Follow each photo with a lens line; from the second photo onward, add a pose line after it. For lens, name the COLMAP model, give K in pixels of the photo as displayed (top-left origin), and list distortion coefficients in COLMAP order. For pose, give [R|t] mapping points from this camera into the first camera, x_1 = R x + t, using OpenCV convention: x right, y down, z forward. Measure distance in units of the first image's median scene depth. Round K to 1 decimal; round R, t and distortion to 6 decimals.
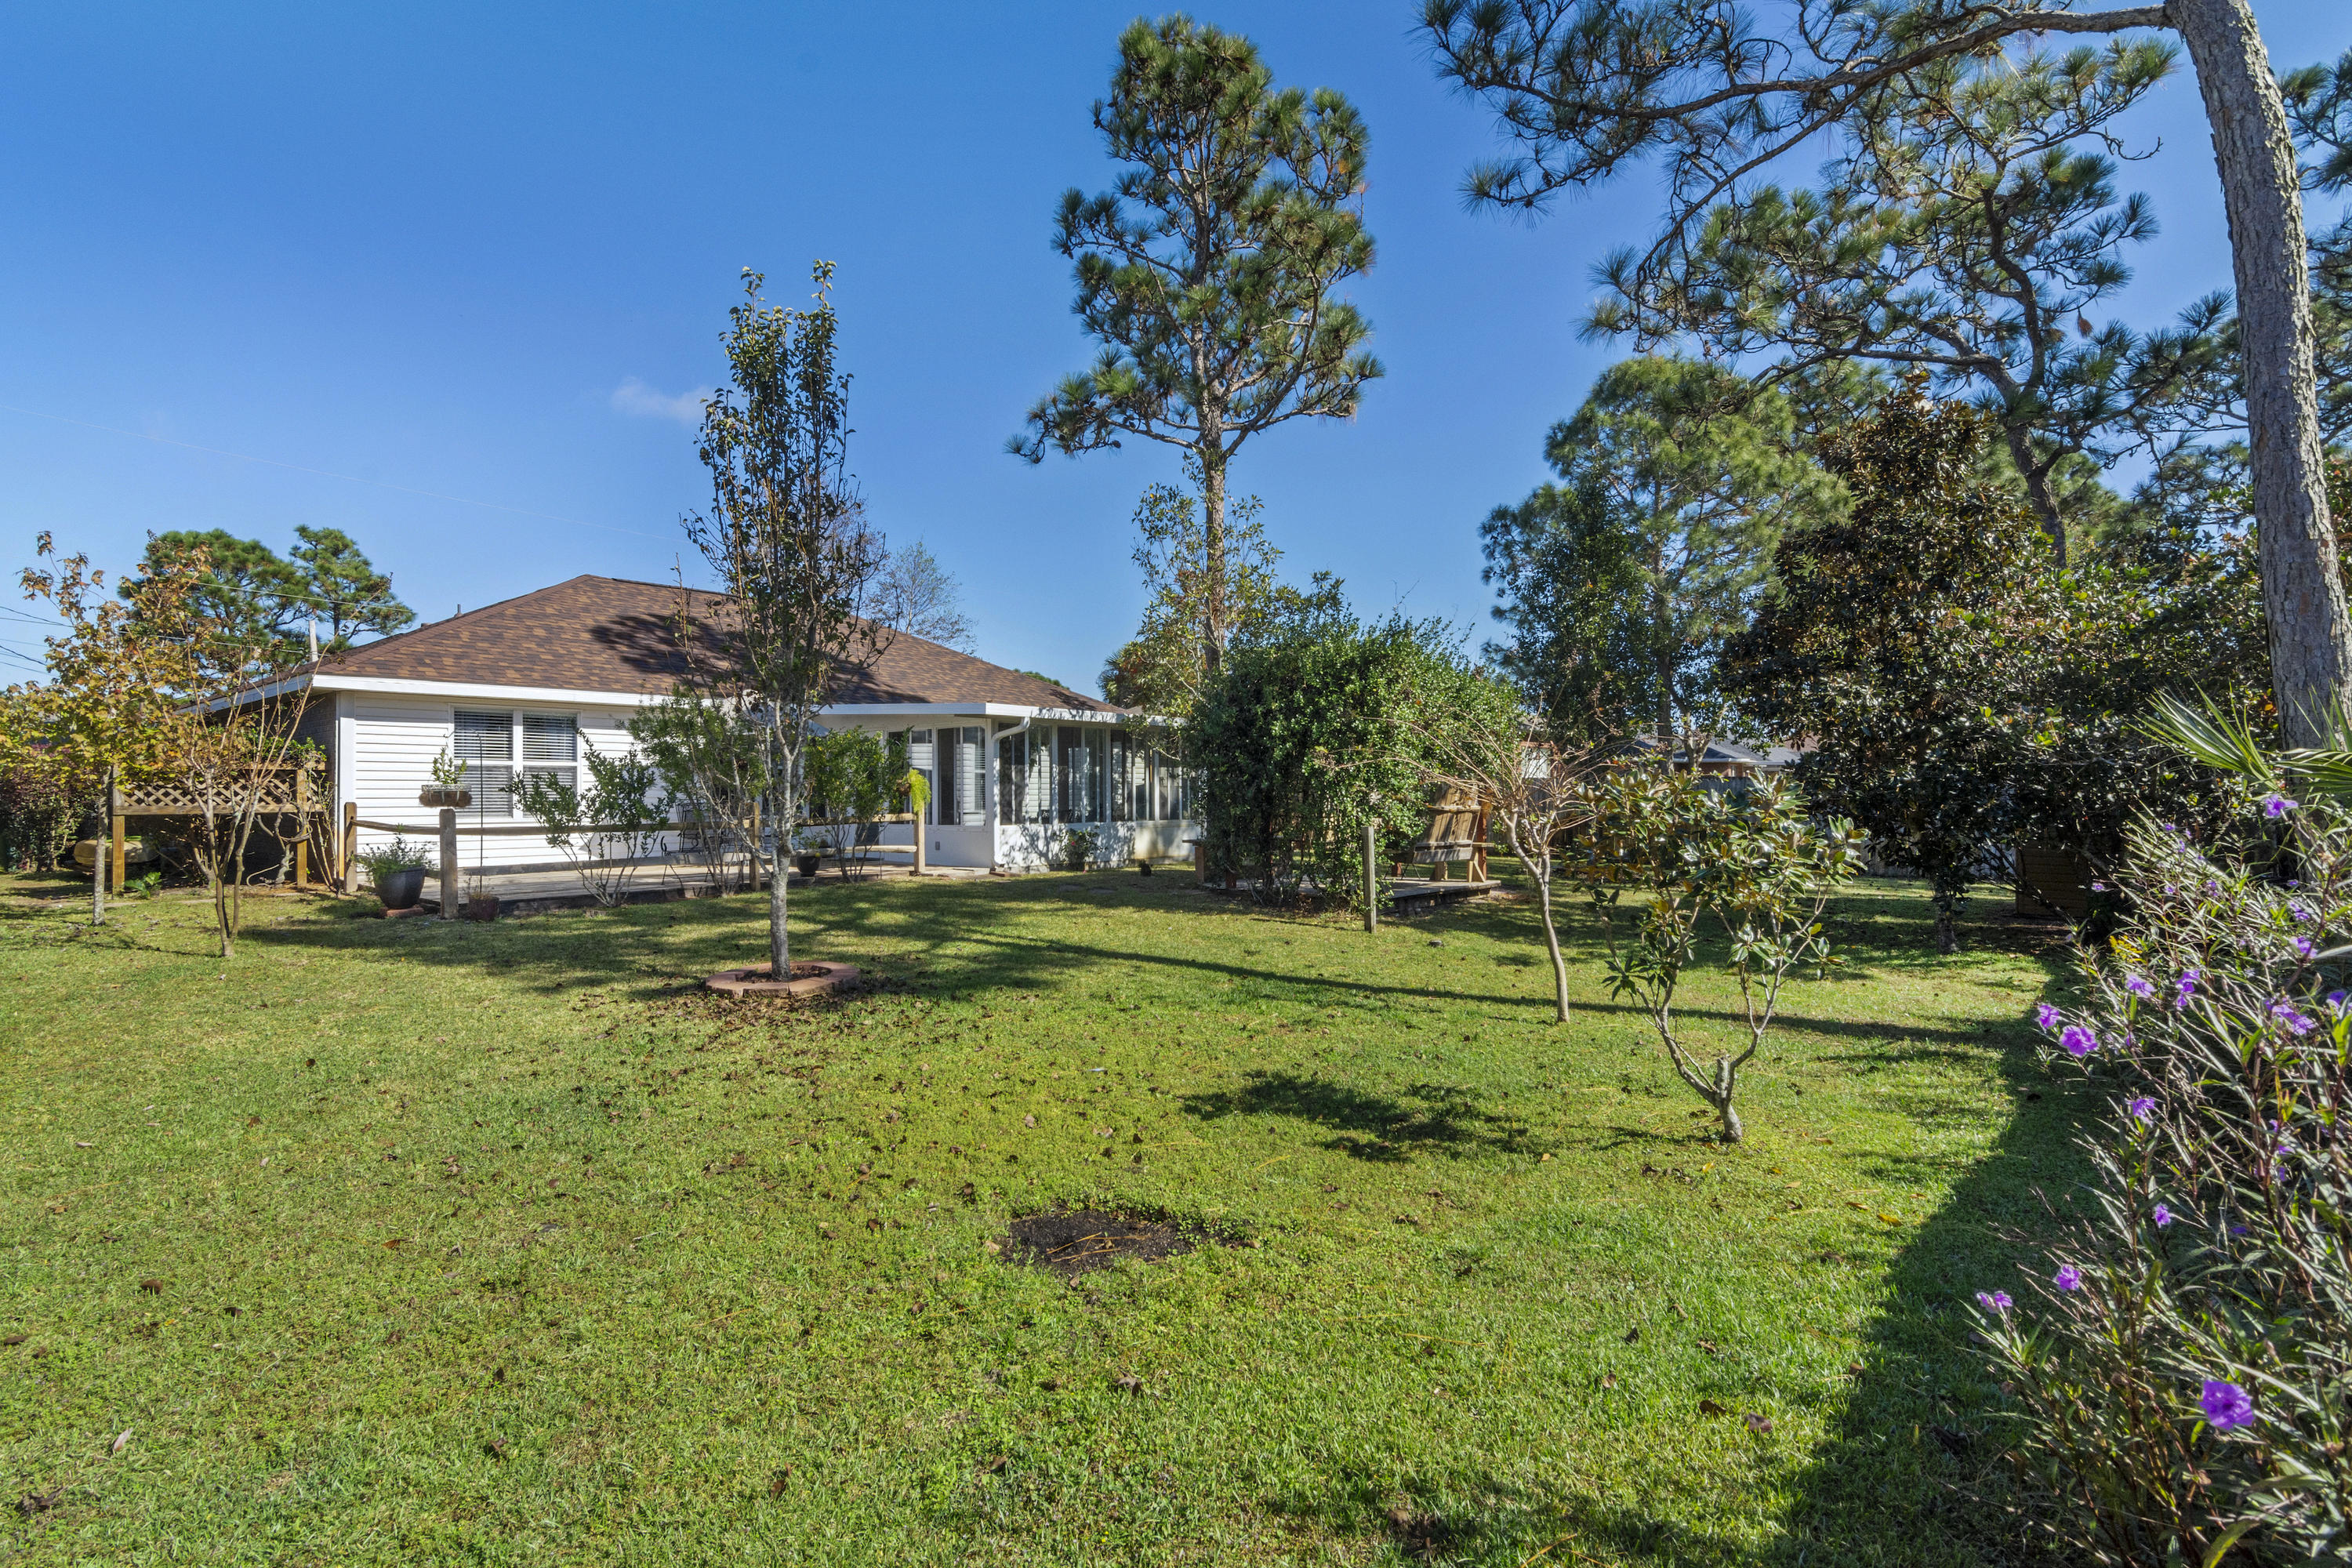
lens RADIAL K [[1136.0, 0, 1178.8], [0, 1136.0, 809.1], [0, 0, 1]] dist [-0.000362, 0.000264]
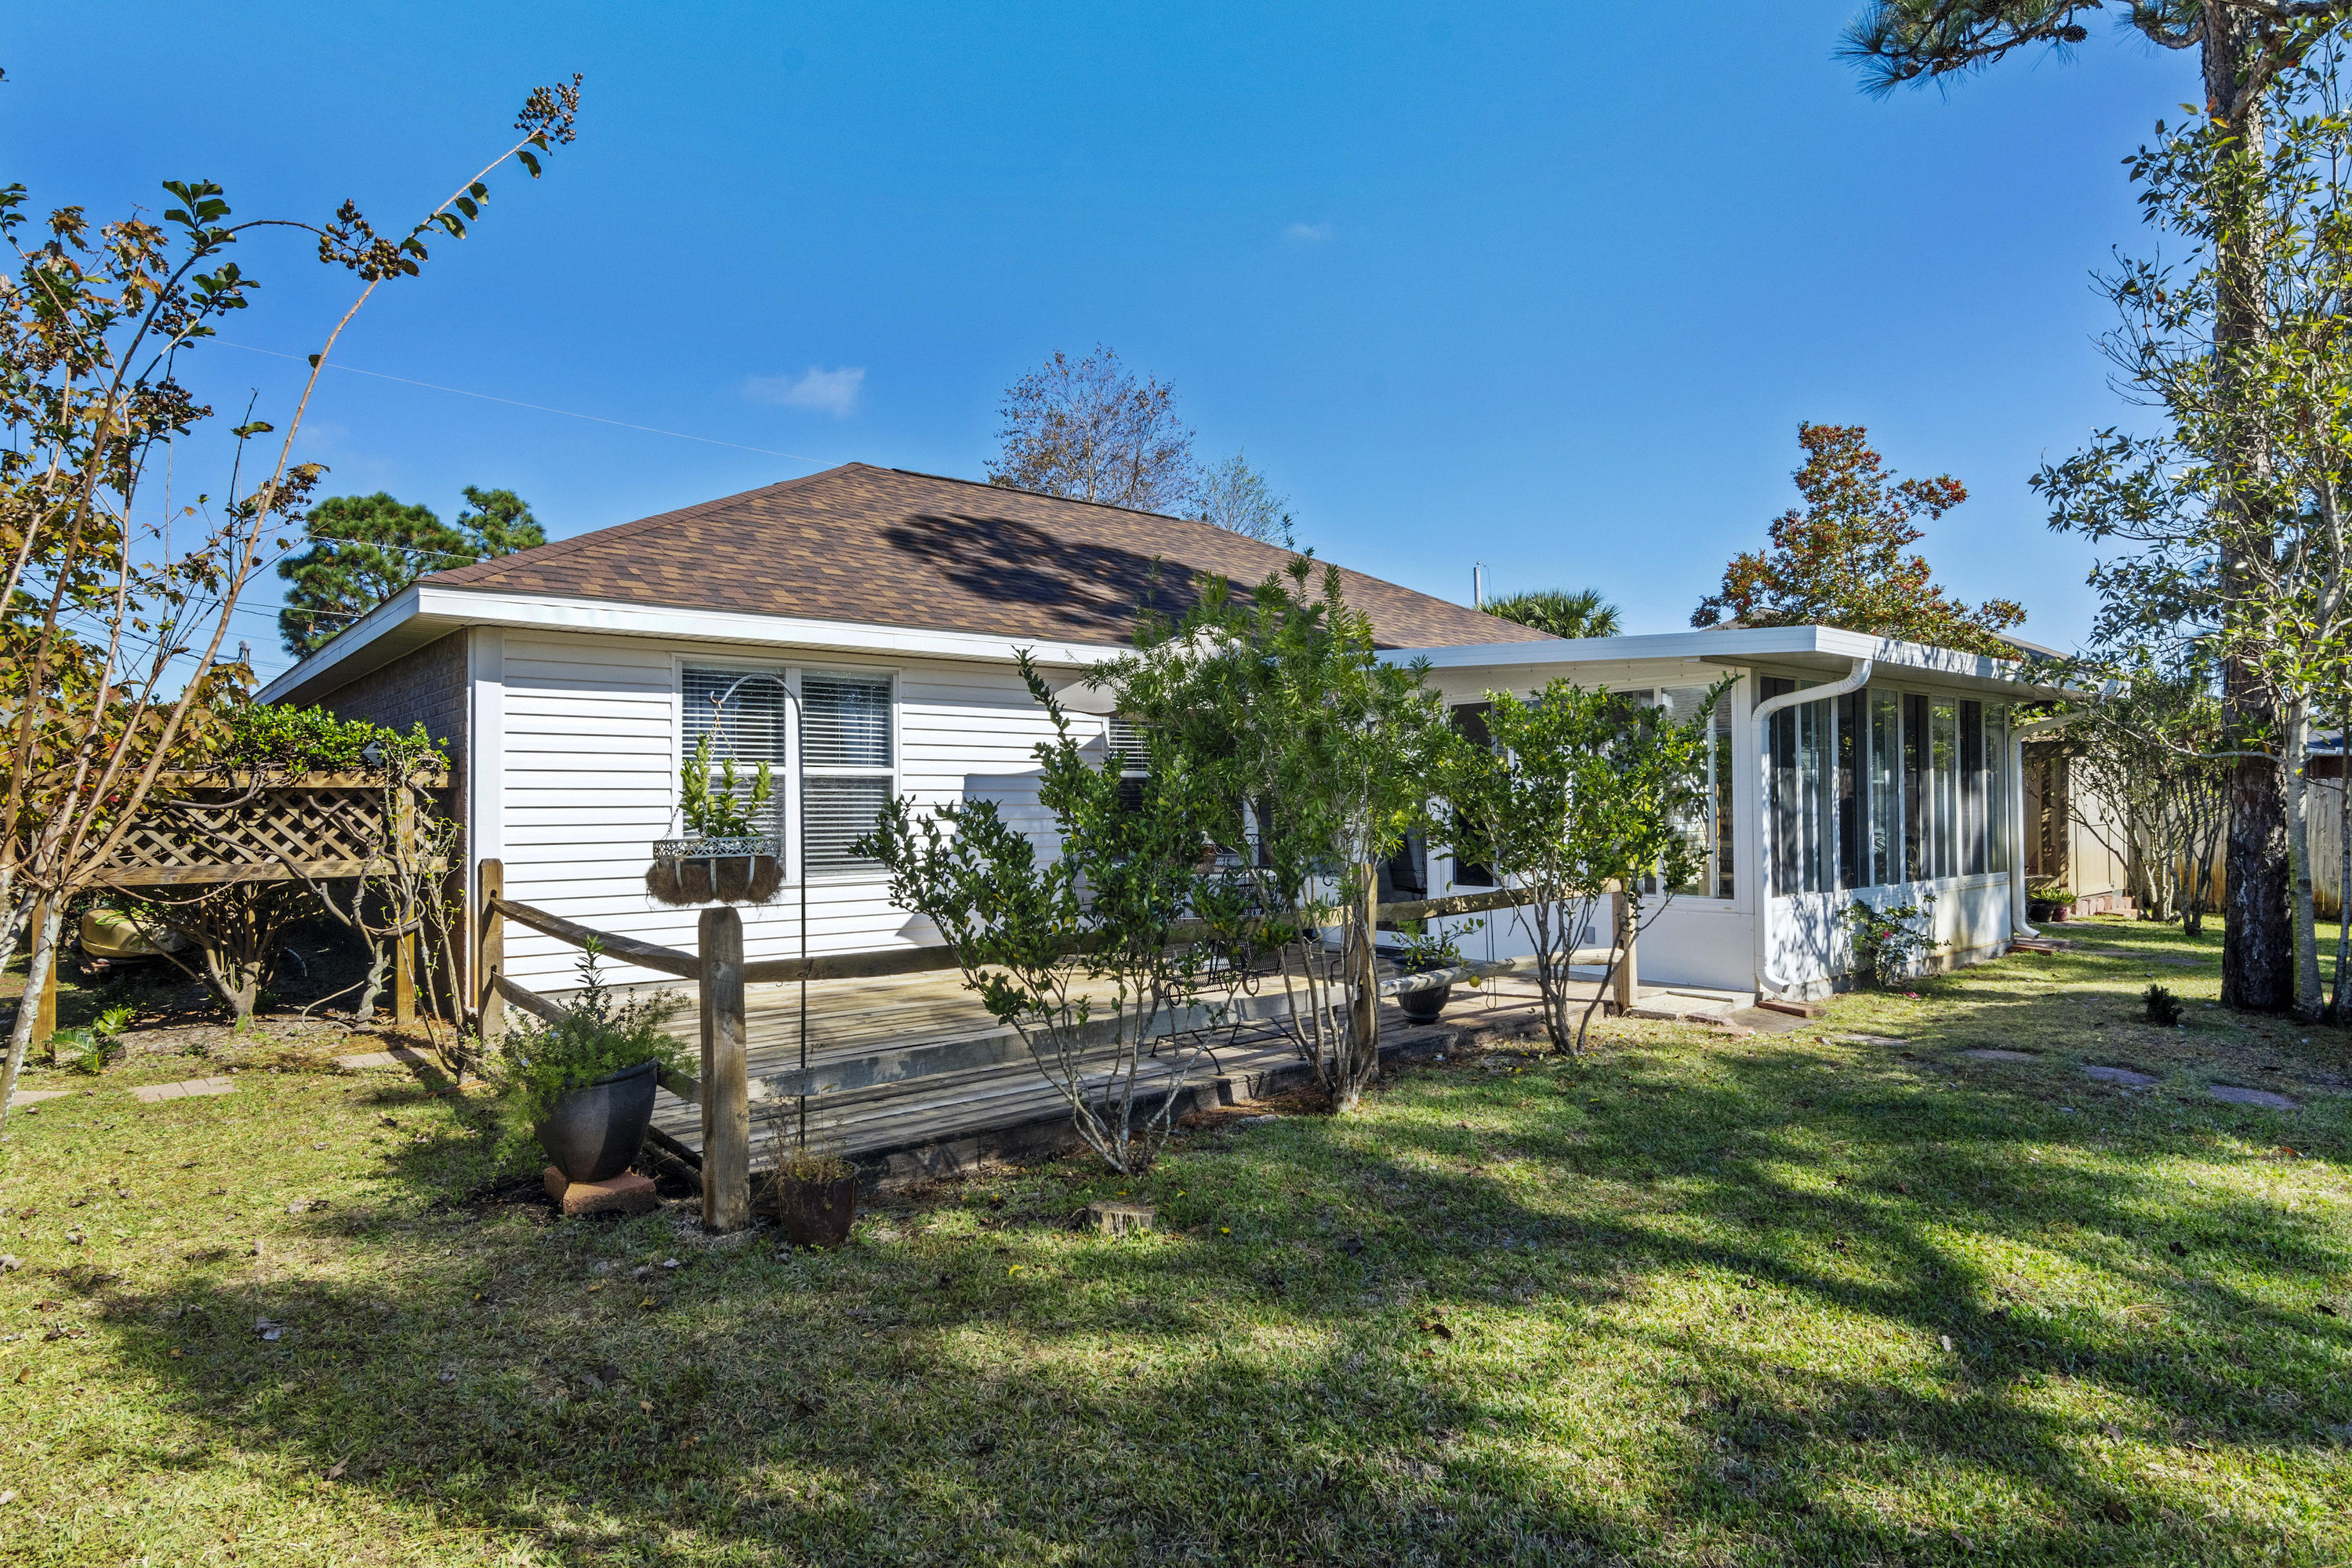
lens RADIAL K [[1348.6, 0, 1175.6], [0, 1348.6, 812.9], [0, 0, 1]] dist [0.007006, 0.000555]
pose [[0.983421, -0.001095, -0.181334, -0.304169], [0.000631, 0.999996, -0.002614, -0.019730], [0.181337, 0.002456, 0.983418, 0.435850]]
